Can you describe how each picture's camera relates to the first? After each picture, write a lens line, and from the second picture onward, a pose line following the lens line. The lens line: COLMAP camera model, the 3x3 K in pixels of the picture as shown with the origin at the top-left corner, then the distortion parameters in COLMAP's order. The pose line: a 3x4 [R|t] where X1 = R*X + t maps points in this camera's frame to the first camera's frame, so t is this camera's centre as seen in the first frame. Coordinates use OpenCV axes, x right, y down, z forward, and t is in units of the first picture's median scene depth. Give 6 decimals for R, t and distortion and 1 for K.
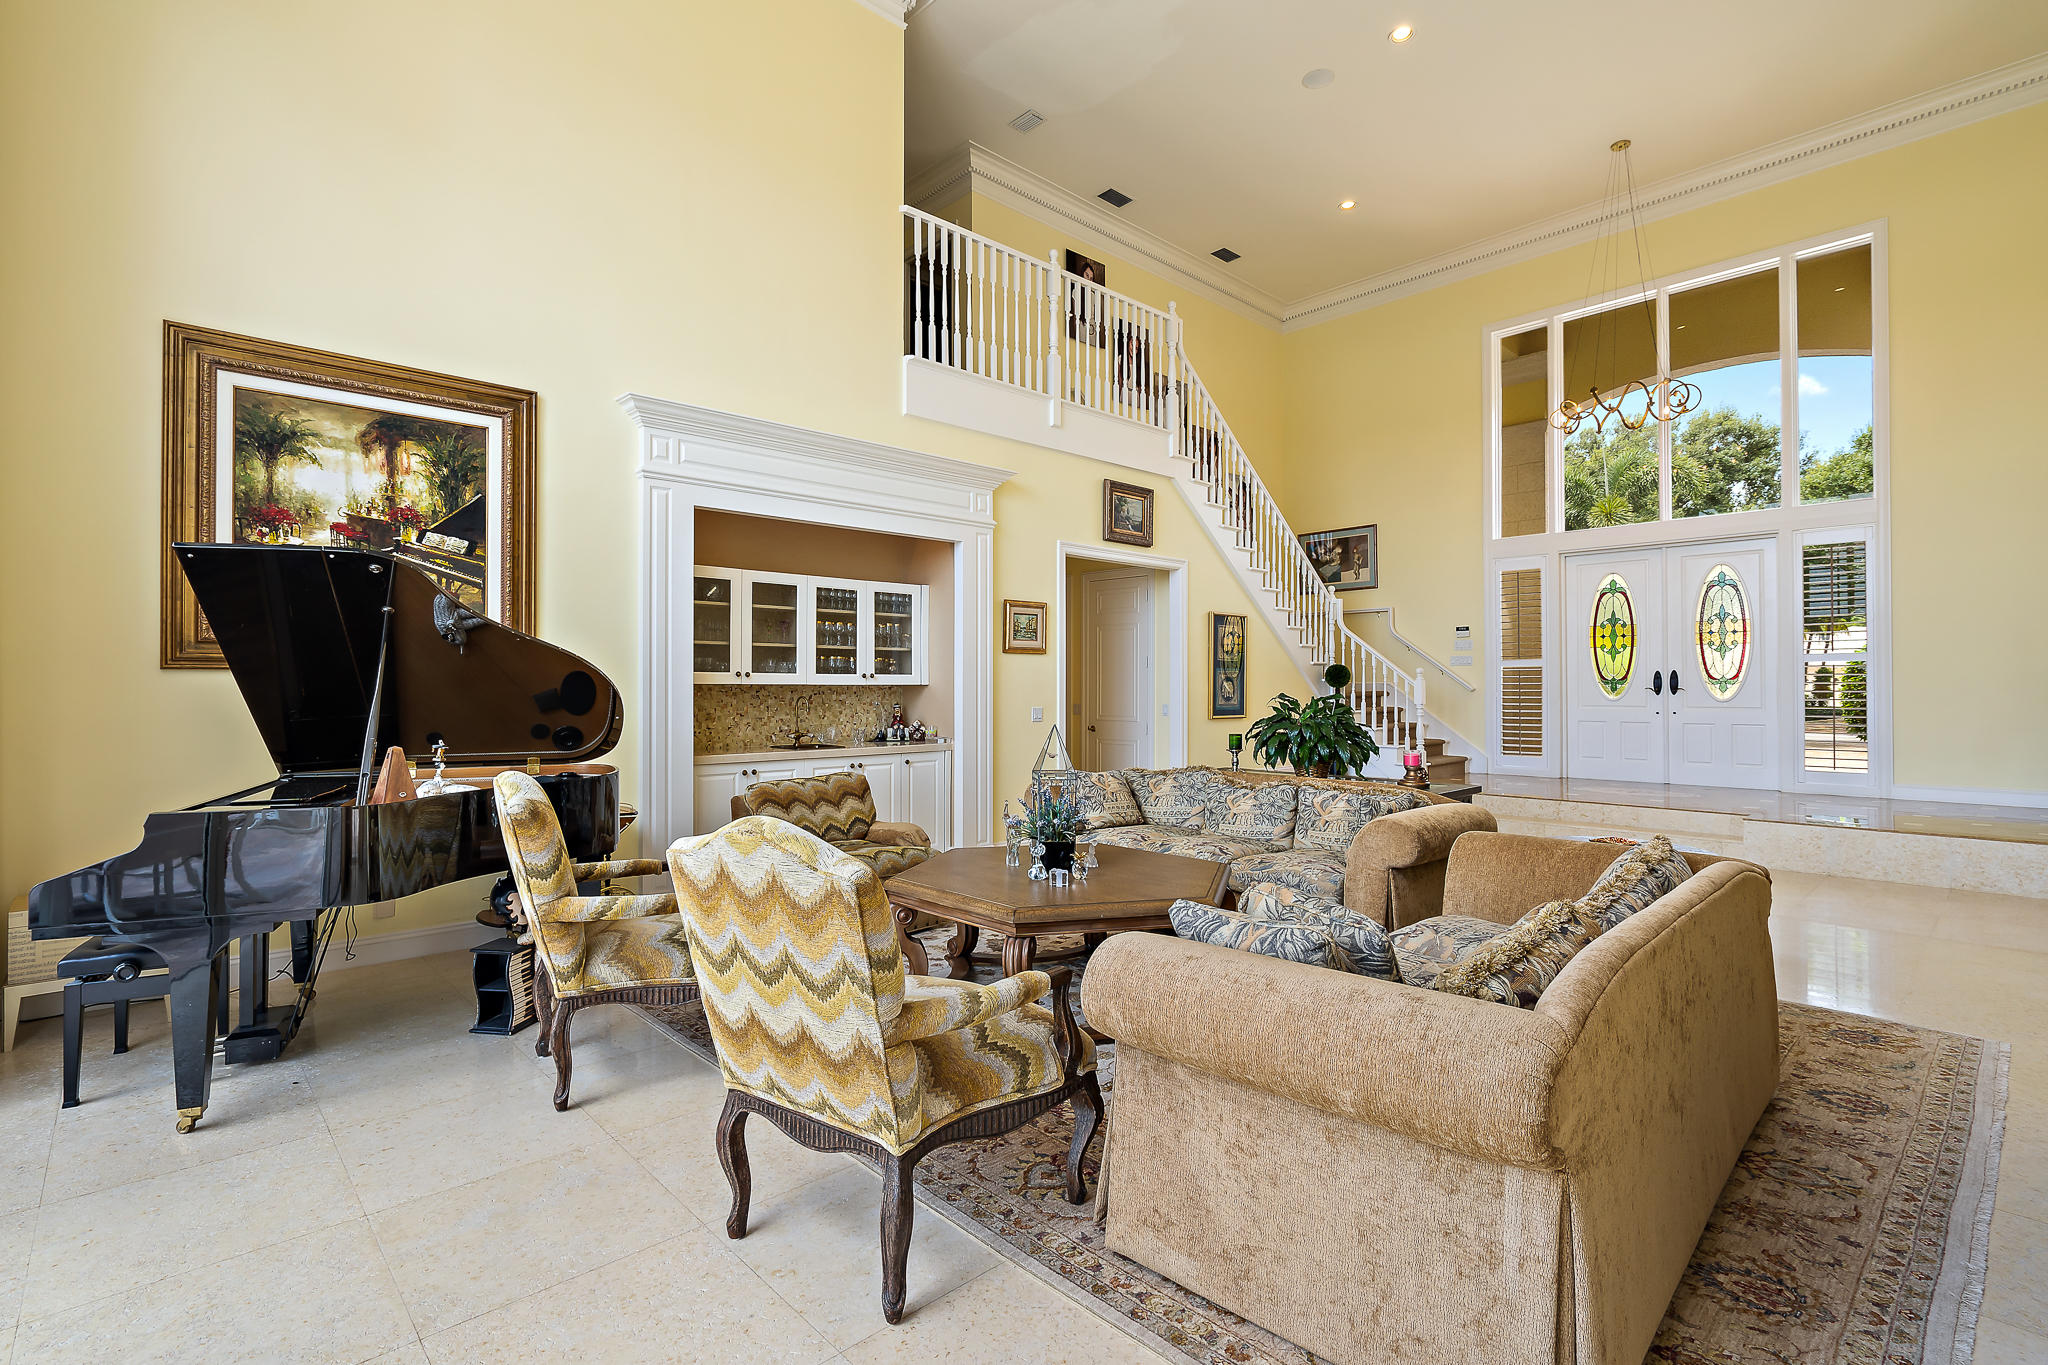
lens RADIAL K [[933.8, 0, 1012.8], [0, 933.8, 674.1], [0, 0, 1]] dist [0.002078, 0.000410]
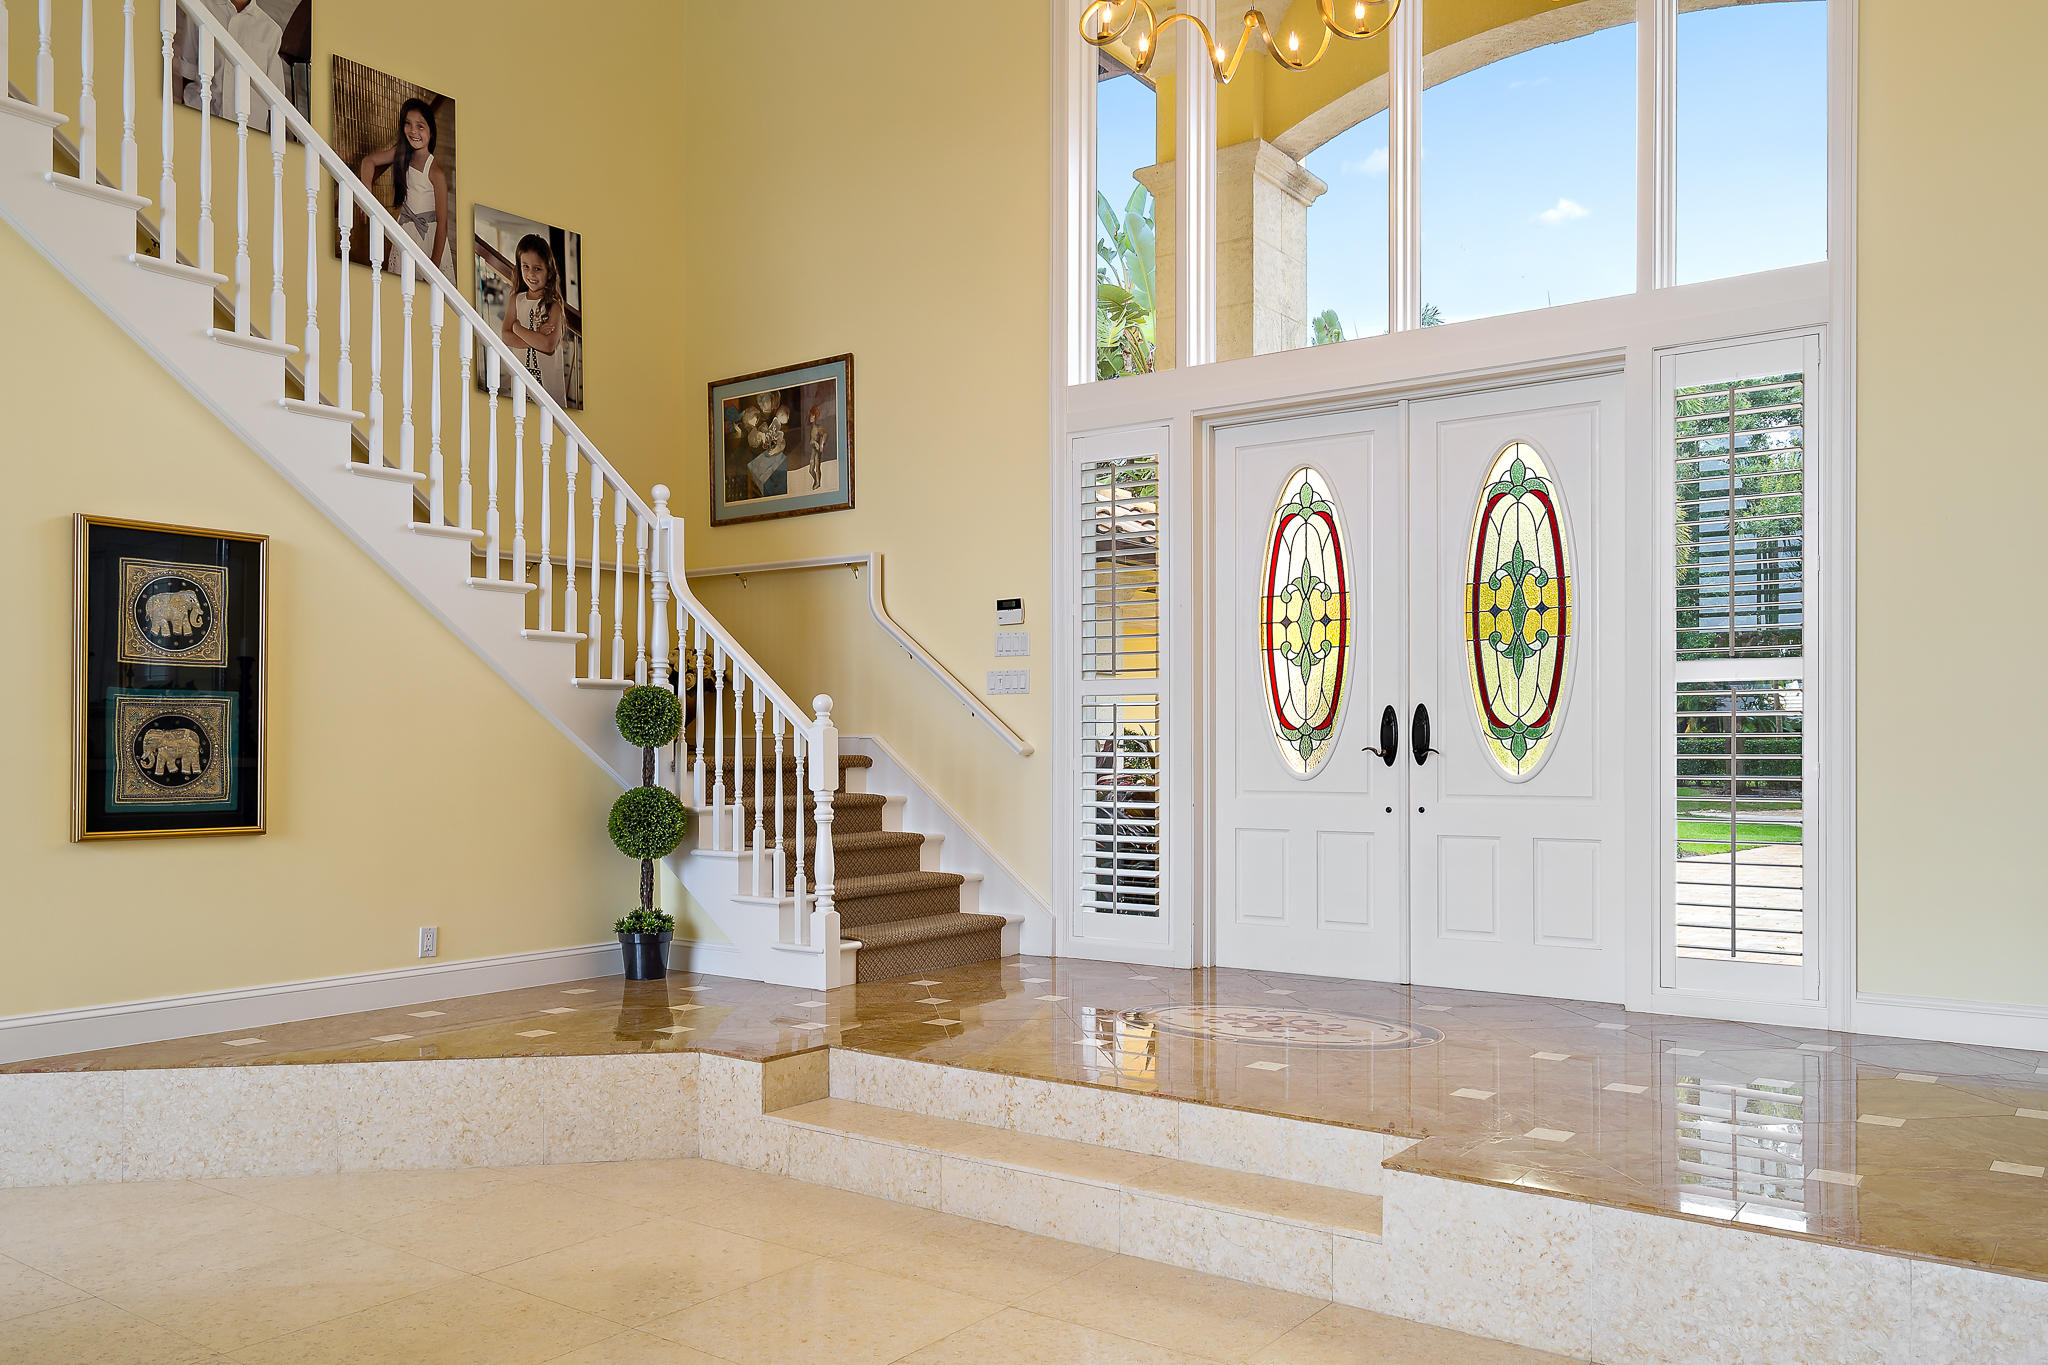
lens RADIAL K [[1526.9, 0, 1069.0], [0, 1526.9, 736.7], [0, 0, 1]] dist [0.000525, 0.000272]
pose [[0.979185, 0.001794, 0.202960, 0.406861], [-0.003240, 0.999972, 0.006795, 0.005560], [-0.202943, -0.007311, 0.979163, 0.368889]]
